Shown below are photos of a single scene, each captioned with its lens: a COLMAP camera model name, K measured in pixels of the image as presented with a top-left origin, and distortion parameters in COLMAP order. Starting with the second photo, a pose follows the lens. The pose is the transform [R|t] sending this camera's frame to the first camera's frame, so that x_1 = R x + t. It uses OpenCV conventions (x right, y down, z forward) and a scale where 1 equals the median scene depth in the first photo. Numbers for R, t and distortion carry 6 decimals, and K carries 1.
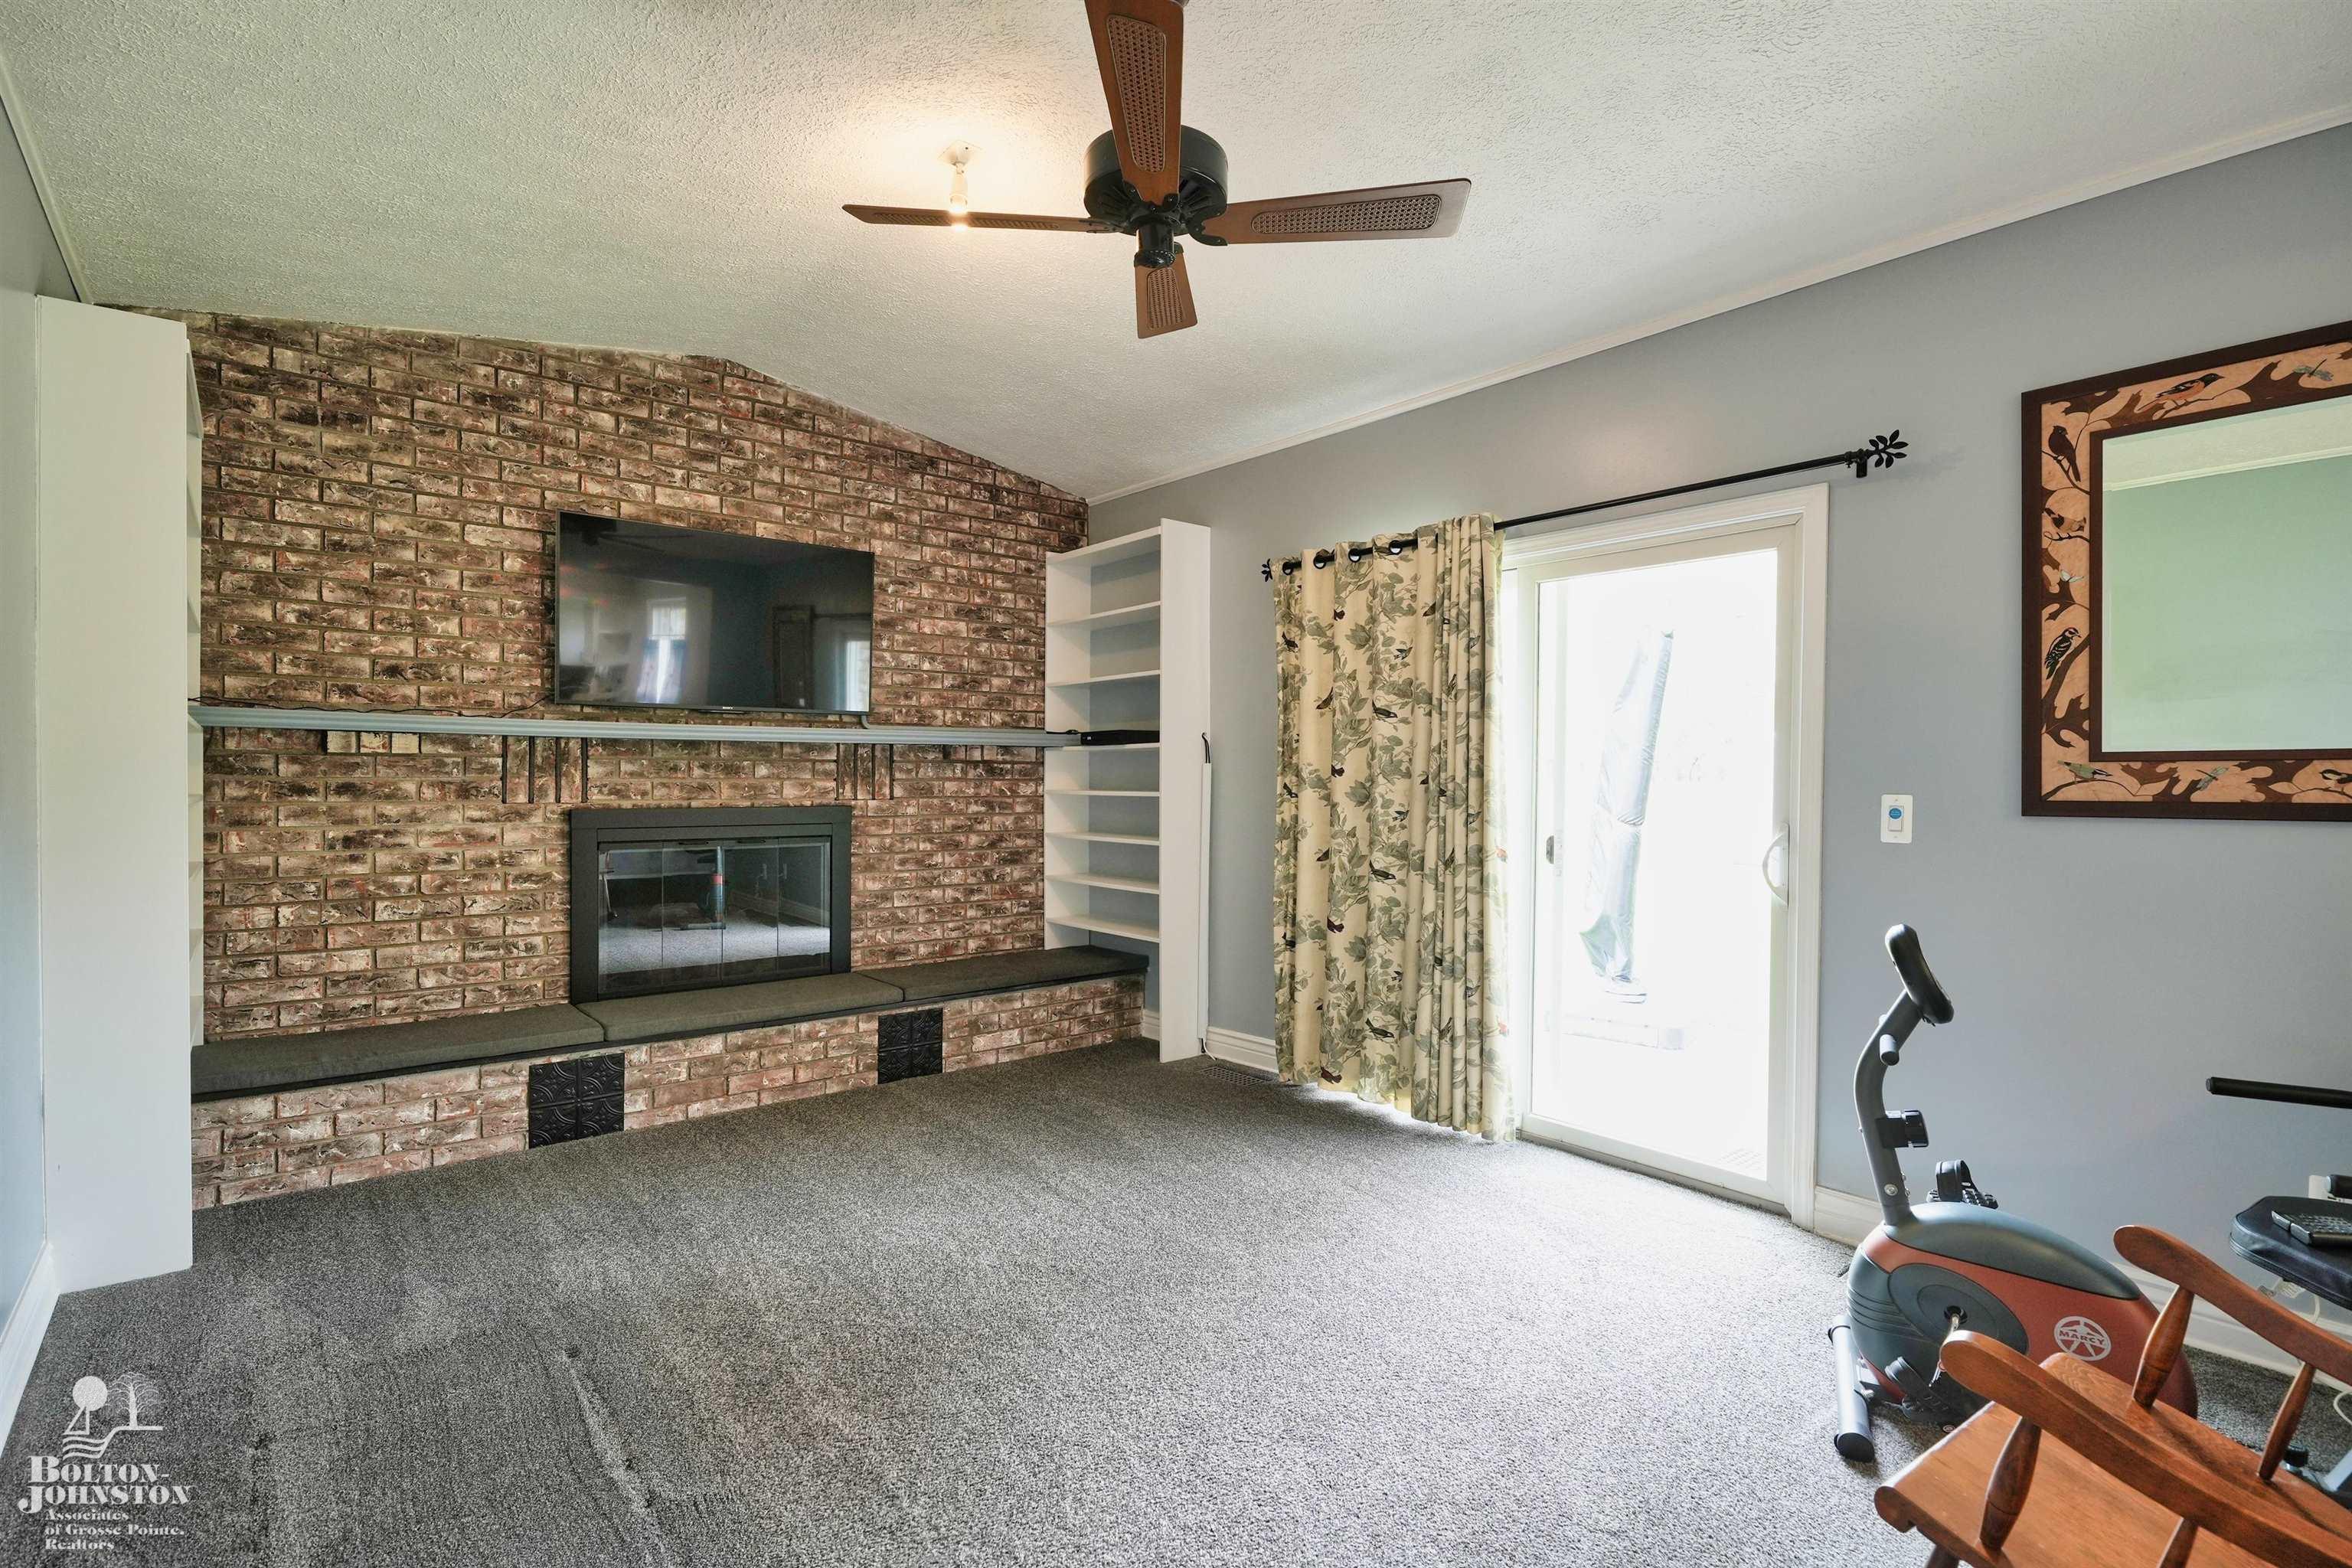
lens RADIAL K [[1097.7, 0, 1176.0], [0, 1097.7, 784.0], [0, 0, 1]] dist [-0.021453, 0.014800]
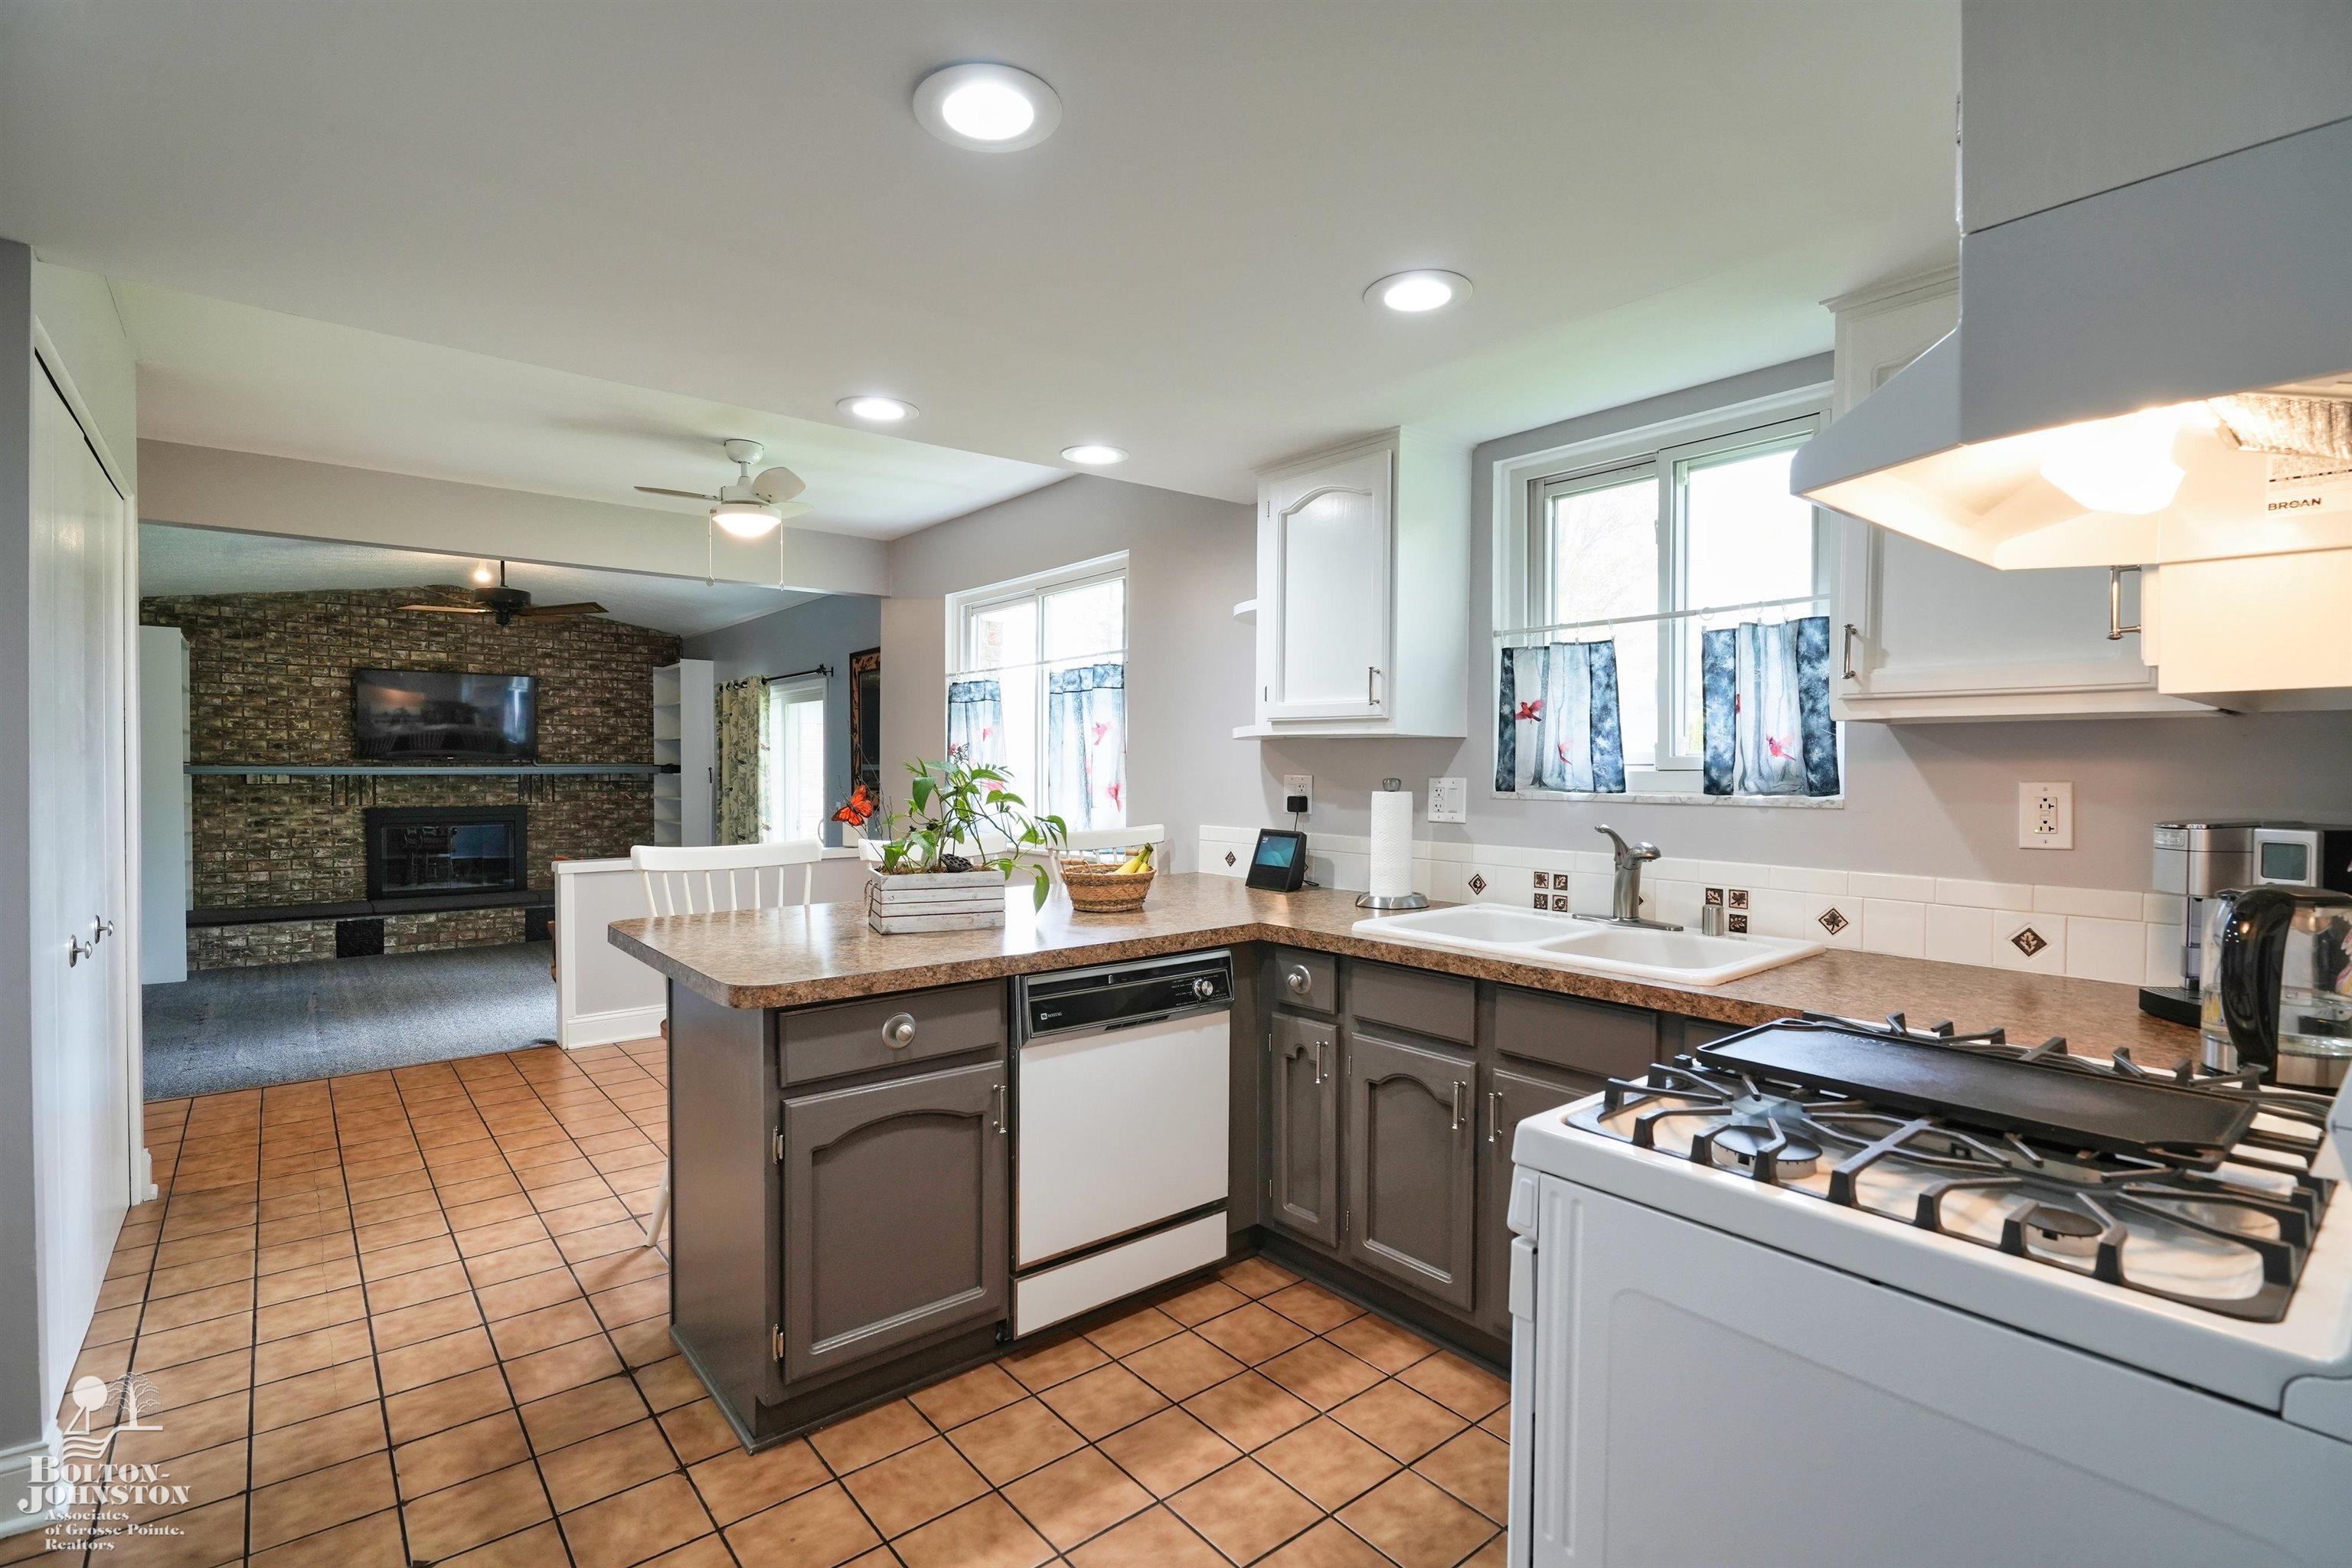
lens RADIAL K [[1088.4, 0, 1167.6], [0, 1088.4, 786.4], [0, 0, 1]] dist [-0.000464, -0.000404]
pose [[0.999827, -0.004117, -0.018161, 1.082814], [0.004284, 0.999949, 0.009196, -0.033405], [0.018122, -0.009272, 0.999793, -1.128930]]
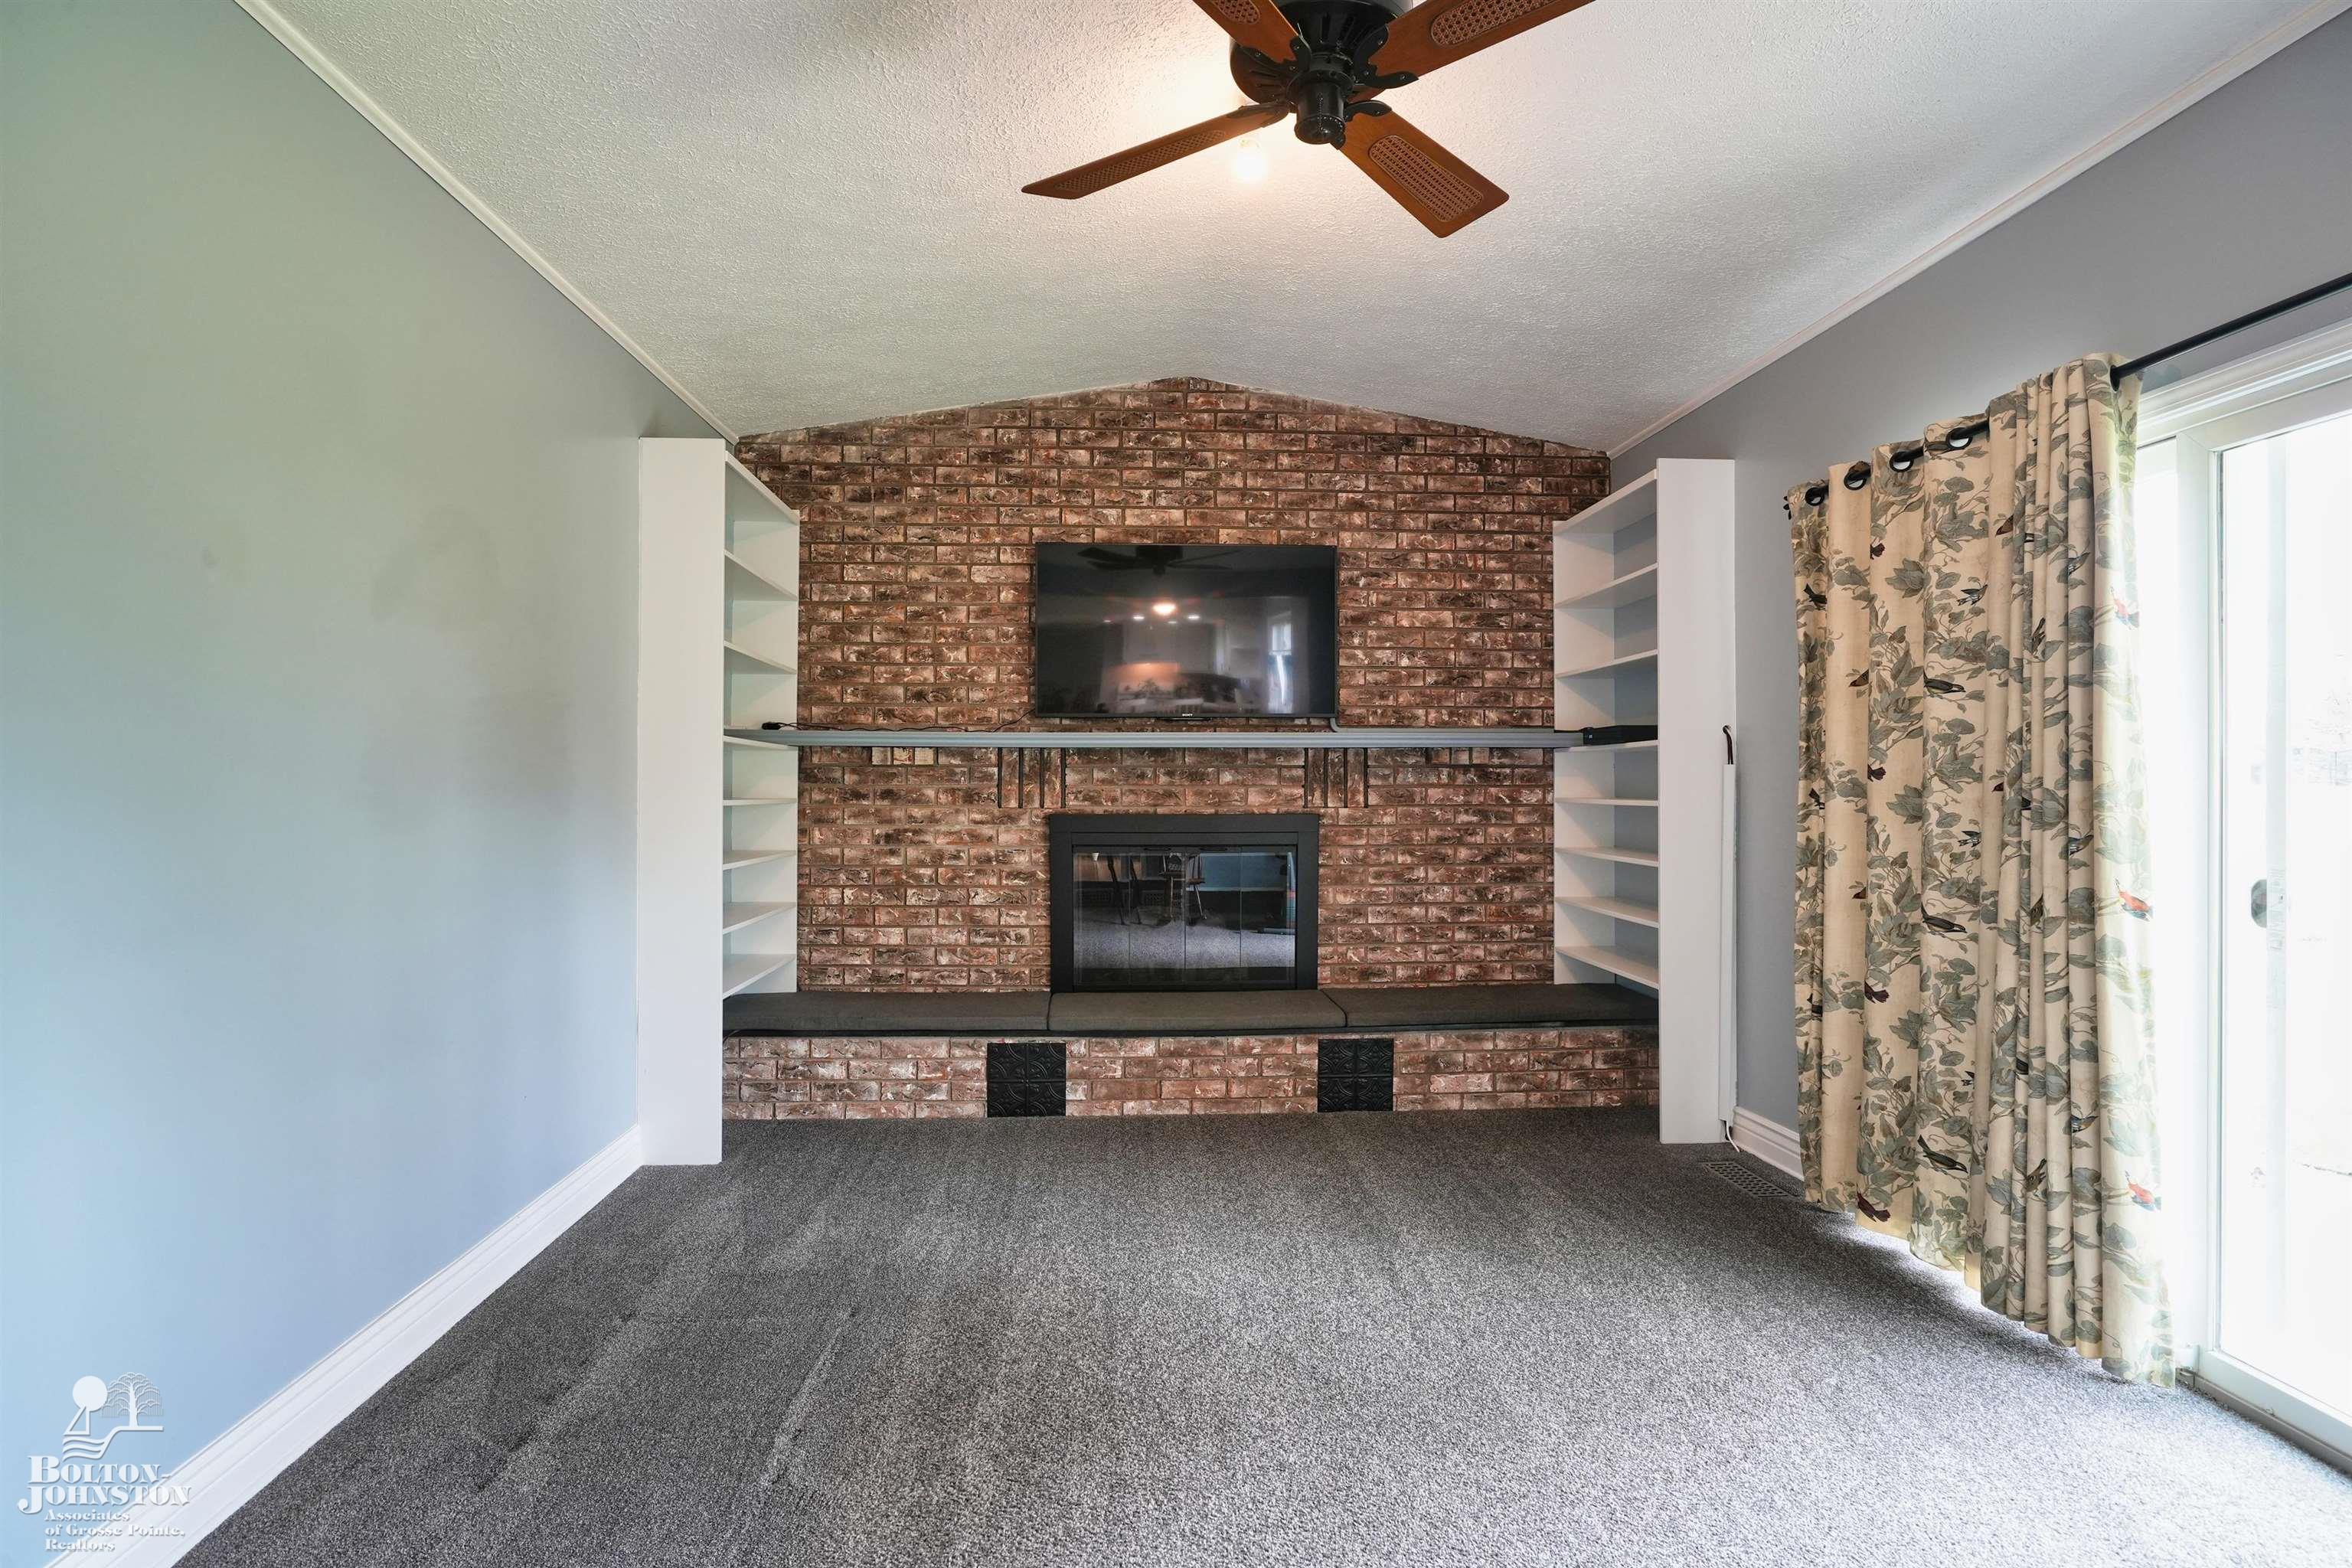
lens RADIAL K [[1108.3, 0, 1177.0], [0, 1108.3, 772.3], [0, 0, 1]] dist [-0.074253, 0.052761]
pose [[0.803250, -0.009551, -0.595565, 0.216979], [-0.000619, 0.999857, -0.016870, 0.000301], [0.595642, 0.013920, 0.803130, 0.191615]]
